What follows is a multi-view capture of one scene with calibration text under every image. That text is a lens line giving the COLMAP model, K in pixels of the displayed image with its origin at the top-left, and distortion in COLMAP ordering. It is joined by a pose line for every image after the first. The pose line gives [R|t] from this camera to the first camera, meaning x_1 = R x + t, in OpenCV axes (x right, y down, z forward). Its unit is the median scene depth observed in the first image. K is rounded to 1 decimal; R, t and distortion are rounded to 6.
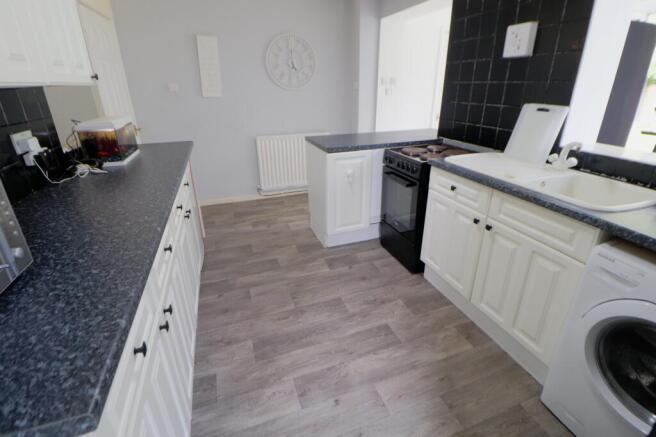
lens RADIAL K [[306.8, 0, 332.1], [0, 306.8, 204.9], [0, 0, 1]] dist [-0.000071, -0.000255]
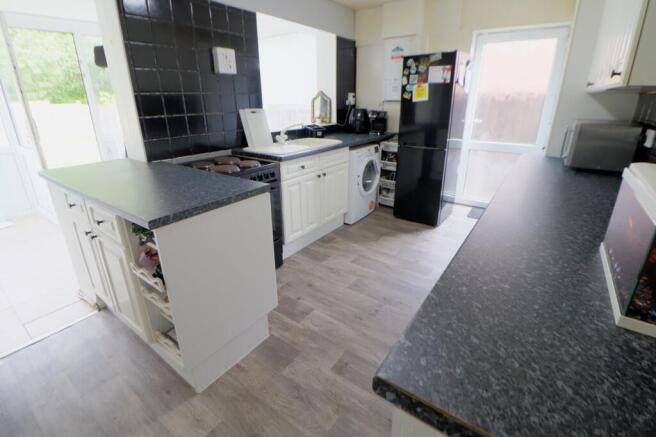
lens RADIAL K [[306.8, 0, 332.1], [0, 306.8, 204.9], [0, 0, 1]] dist [-0.000071, -0.000255]
pose [[-0.580746, -0.267167, 0.768997, -0.765188], [0.296554, 0.810283, 0.505468, -0.549203], [-0.758149, 0.521597, -0.391339, 1.433627]]
